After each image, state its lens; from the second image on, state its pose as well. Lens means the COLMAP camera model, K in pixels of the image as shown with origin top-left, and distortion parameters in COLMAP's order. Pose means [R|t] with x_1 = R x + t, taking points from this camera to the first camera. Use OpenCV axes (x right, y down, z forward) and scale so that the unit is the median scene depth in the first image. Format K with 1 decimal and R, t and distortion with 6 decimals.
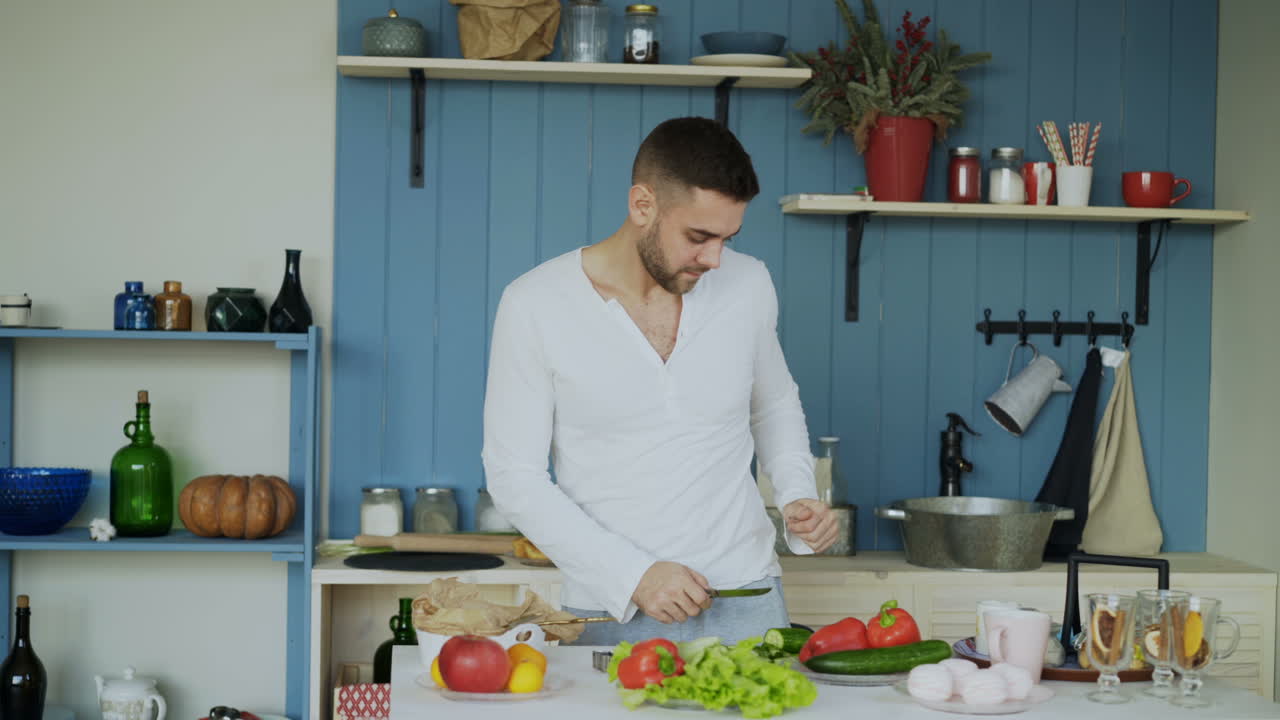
lens RADIAL K [[2009.9, 0, 641.5], [0, 2009.9, 358.6], [0, 0, 1]] dist [0.032055, 0.000000]
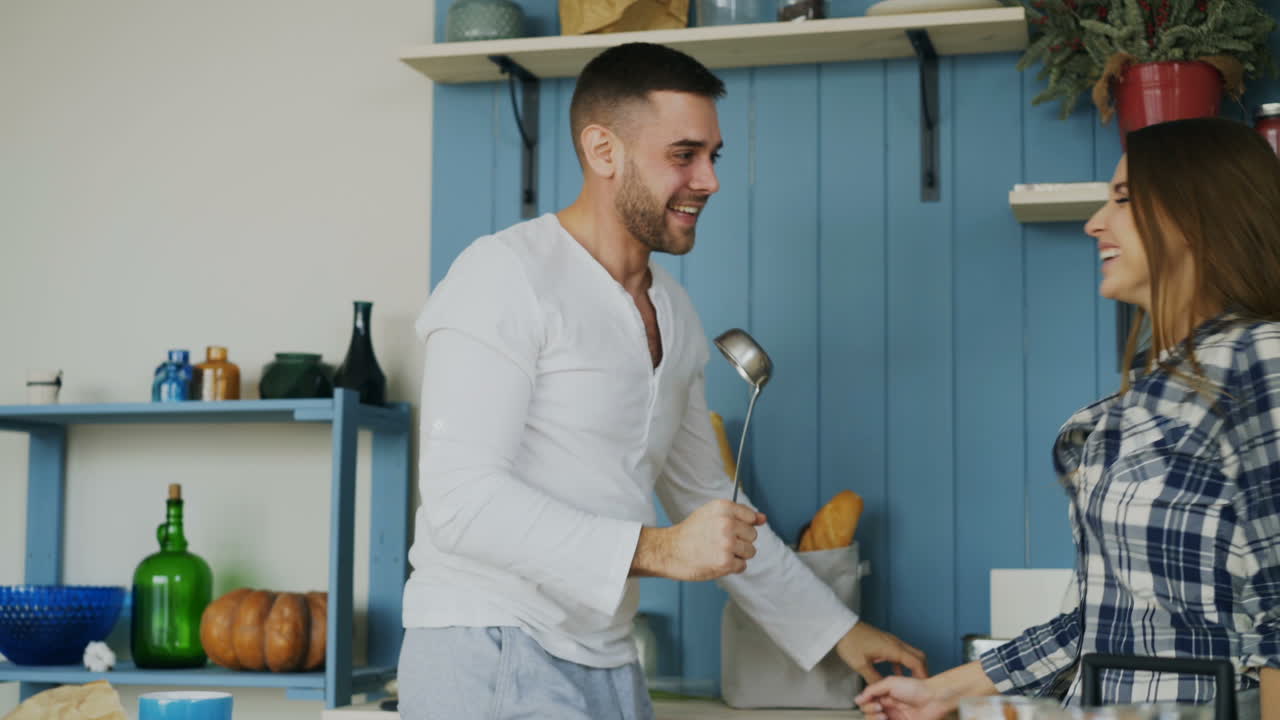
lens RADIAL K [[2009.9, 0, 645.3], [0, 2009.9, 359.0], [0, 0, 1]] dist [0.032055, 0.000000]
pose [[0.941042, -0.043882, -0.335431, 0.190002], [0.008636, 0.994344, -0.105857, 0.051378], [0.338179, 0.096719, 0.936099, 0.308241]]
